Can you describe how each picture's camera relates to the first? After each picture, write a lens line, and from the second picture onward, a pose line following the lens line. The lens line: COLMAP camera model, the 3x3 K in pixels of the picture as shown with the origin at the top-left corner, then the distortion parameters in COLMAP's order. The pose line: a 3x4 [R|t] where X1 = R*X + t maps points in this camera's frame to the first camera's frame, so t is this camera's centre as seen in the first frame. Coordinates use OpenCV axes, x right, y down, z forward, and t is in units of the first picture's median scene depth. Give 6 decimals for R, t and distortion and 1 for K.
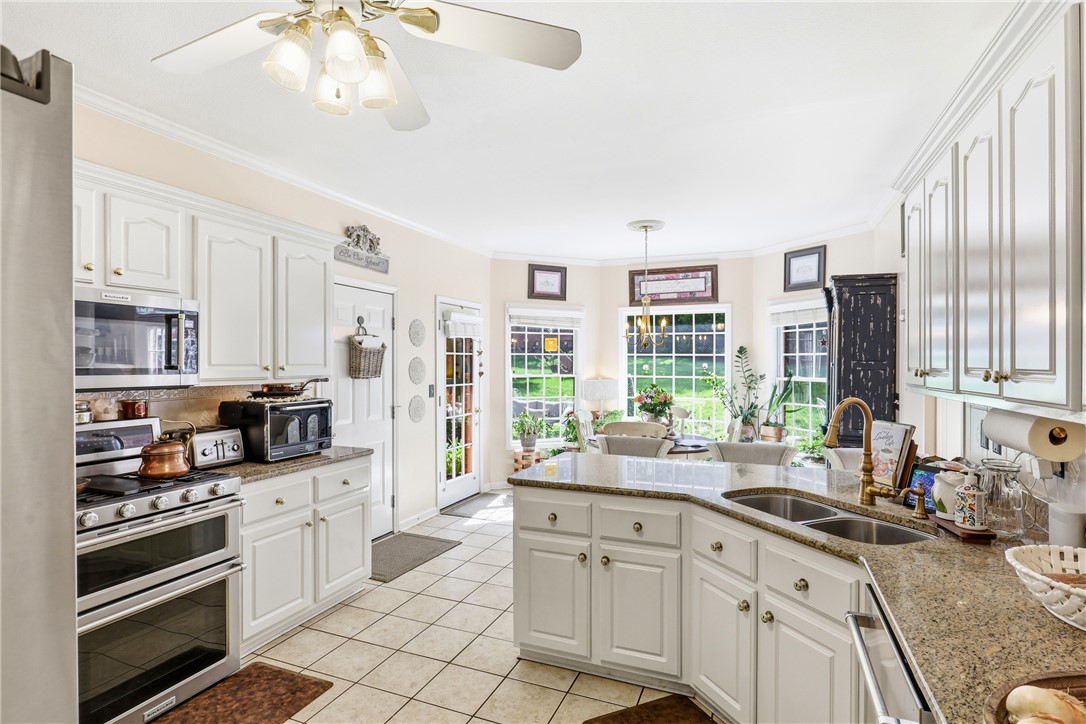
lens RADIAL K [[495.2, 0, 543.0], [0, 495.2, 362.0], [0, 0, 1]] dist [-0.000032, -0.000061]
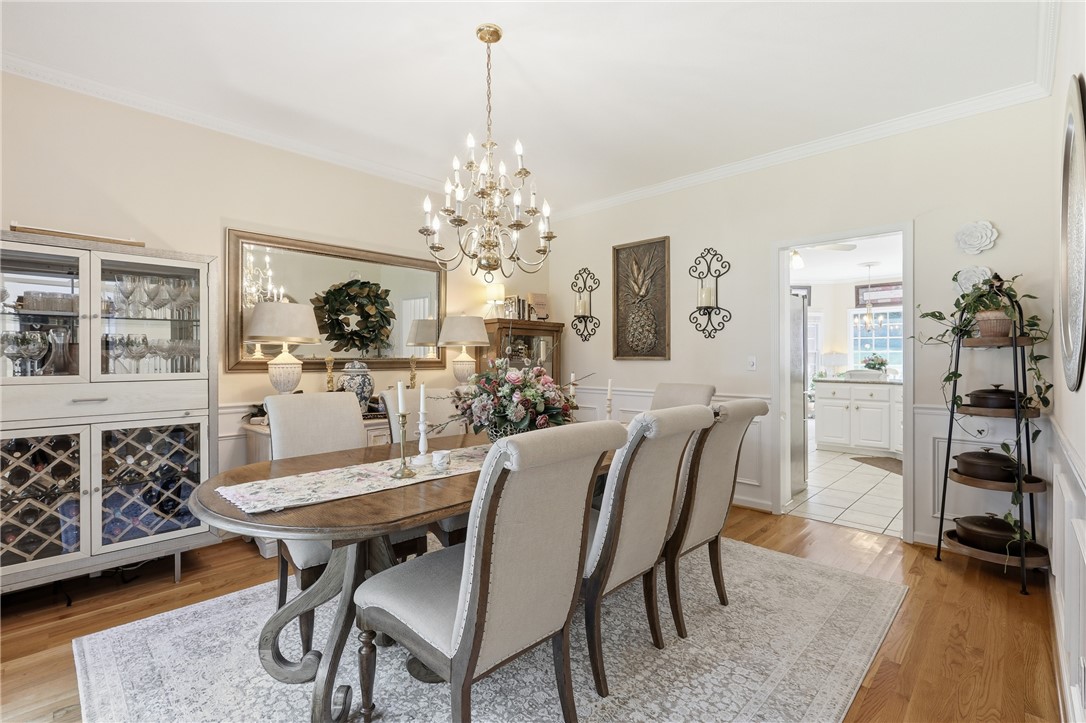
lens RADIAL K [[495.2, 0, 543.0], [0, 495.2, 361.5], [0, 0, 1]] dist [-0.000032, -0.000061]
pose [[0.937983, -0.000657, -0.346681, -0.540337], [0.002037, 0.999991, 0.003617, 0.130768], [0.346676, -0.004099, 0.937976, -2.112836]]
